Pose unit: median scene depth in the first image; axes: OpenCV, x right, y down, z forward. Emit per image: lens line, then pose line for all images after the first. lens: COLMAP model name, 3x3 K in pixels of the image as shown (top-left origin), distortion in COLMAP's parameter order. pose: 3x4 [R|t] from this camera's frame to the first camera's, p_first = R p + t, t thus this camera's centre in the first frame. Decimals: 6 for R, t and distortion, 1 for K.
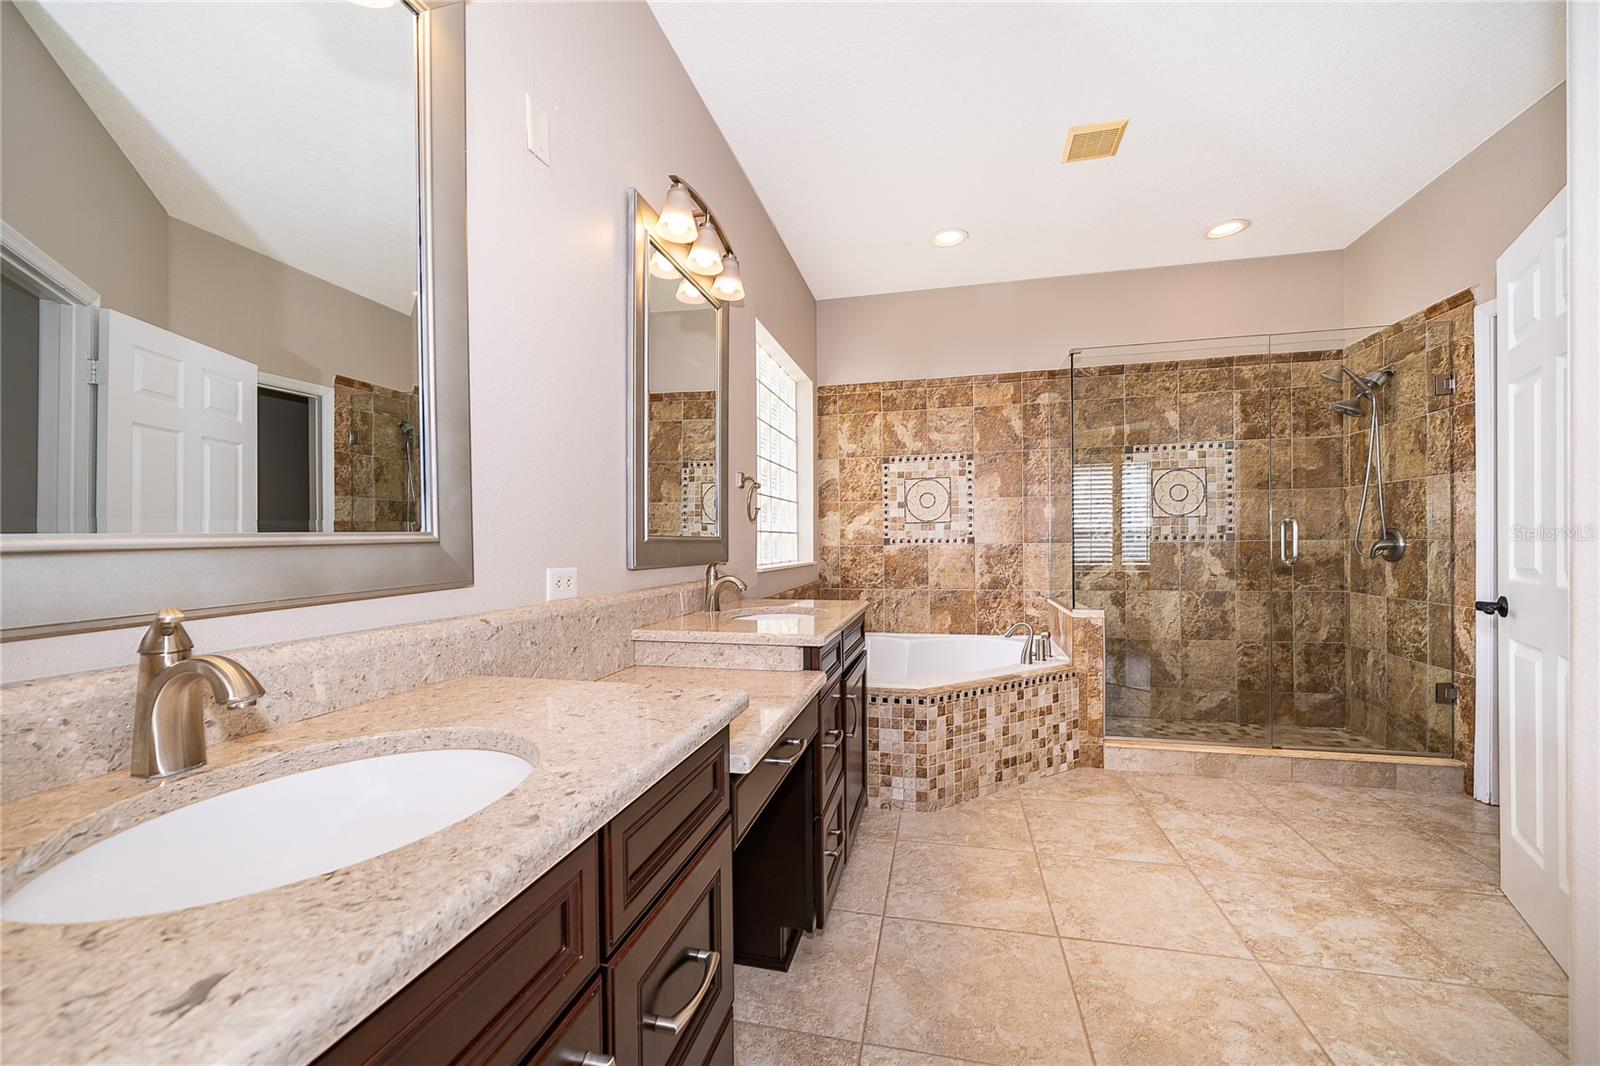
lens RADIAL K [[636.7, 0, 769.3], [0, 636.7, 547.3], [0, 0, 1]] dist [-0.001936, 0.000710]
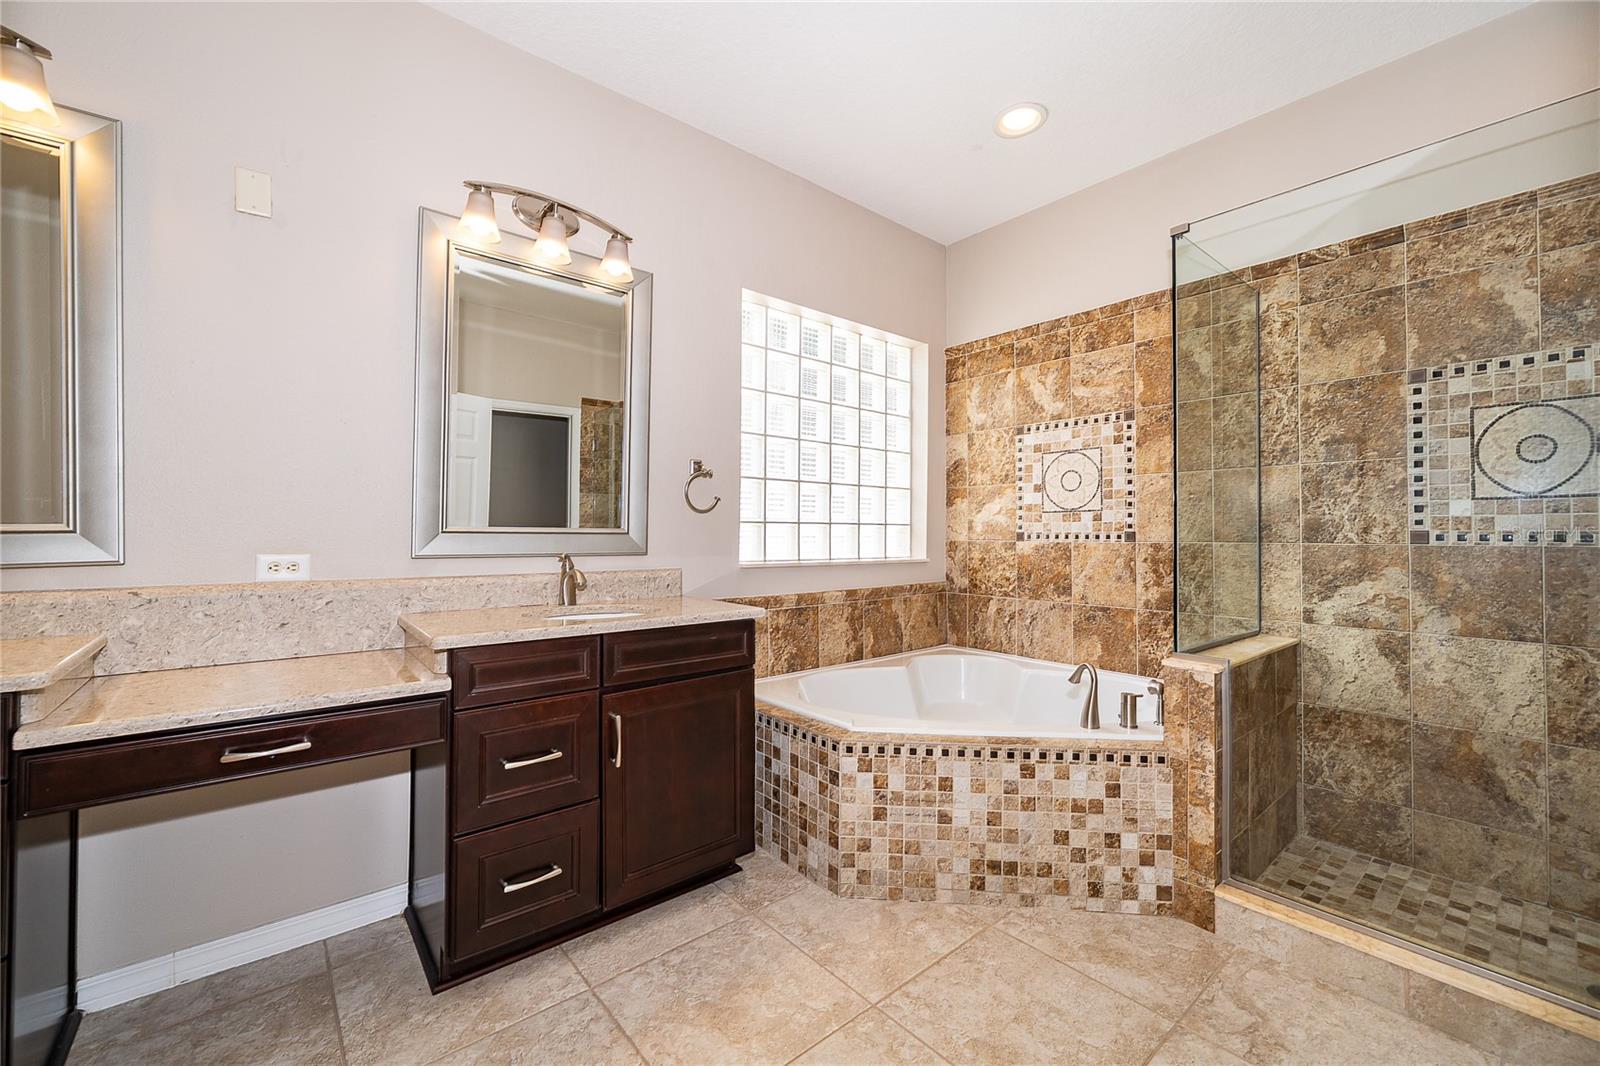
lens RADIAL K [[636.7, 0, 799.6], [0, 636.7, 525.2], [0, 0, 1]] dist [-0.001936, 0.000710]
pose [[0.810787, 0.006559, -0.585305, 0.459809], [-0.017019, 0.999779, -0.012372, -0.009335], [0.585094, 0.019992, 0.810719, 0.248522]]
